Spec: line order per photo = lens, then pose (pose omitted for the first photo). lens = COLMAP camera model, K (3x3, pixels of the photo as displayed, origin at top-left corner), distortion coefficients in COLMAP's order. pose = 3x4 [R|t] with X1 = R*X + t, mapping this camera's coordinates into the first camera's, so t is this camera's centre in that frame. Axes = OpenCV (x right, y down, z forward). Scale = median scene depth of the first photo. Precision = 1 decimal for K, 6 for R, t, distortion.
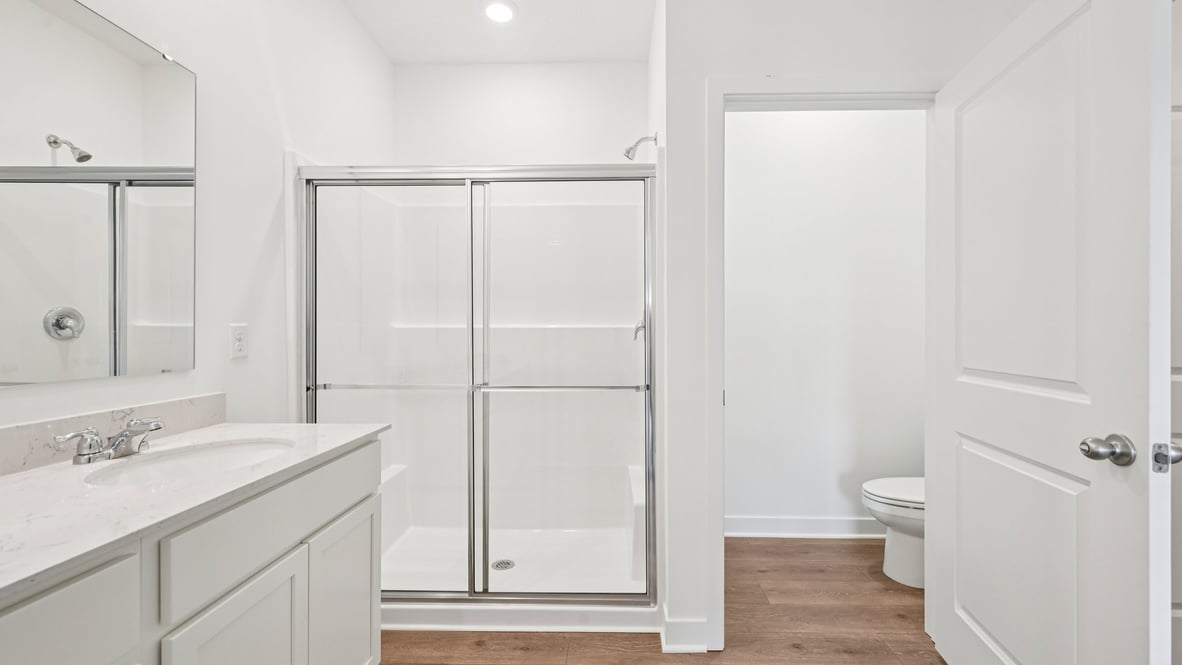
lens RADIAL K [[467.7, 0, 591.0], [0, 467.7, 332.5], [0, 0, 1]] dist [0.003612, 0.000262]
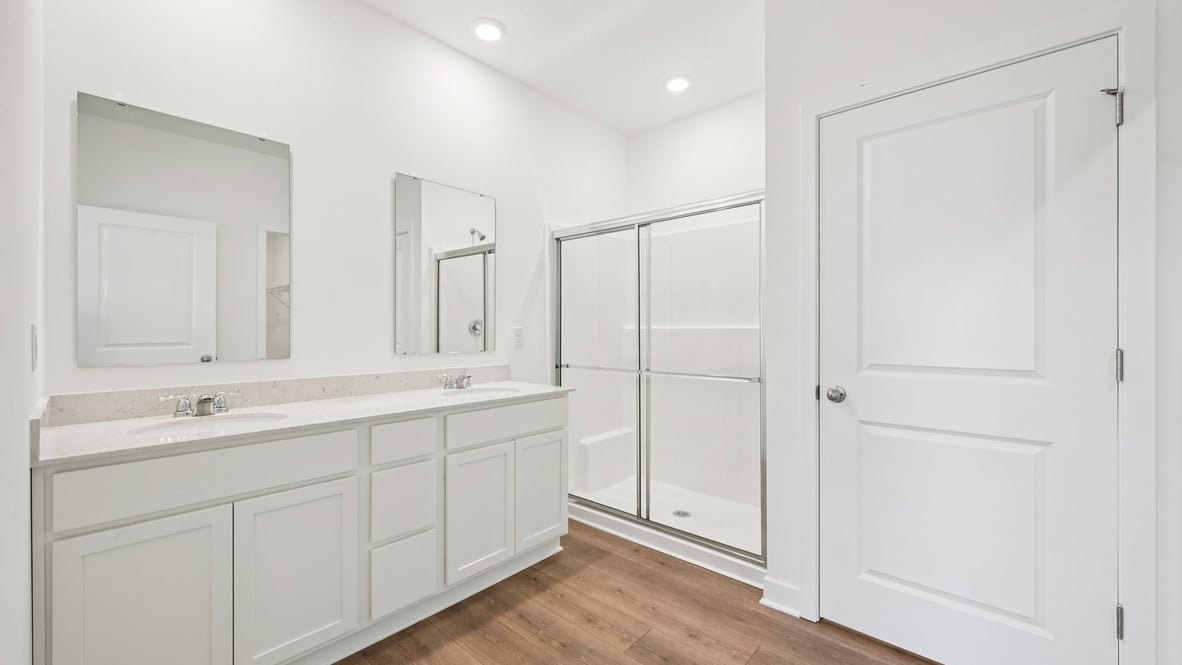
lens RADIAL K [[467.7, 0, 591.0], [0, 467.7, 332.5], [0, 0, 1]] dist [0.003612, 0.000262]
pose [[0.762848, 0.002620, -0.646573, 0.546179], [-0.003842, 0.999993, -0.000481, 0.002066], [0.646567, 0.002851, 0.762852, -0.166538]]
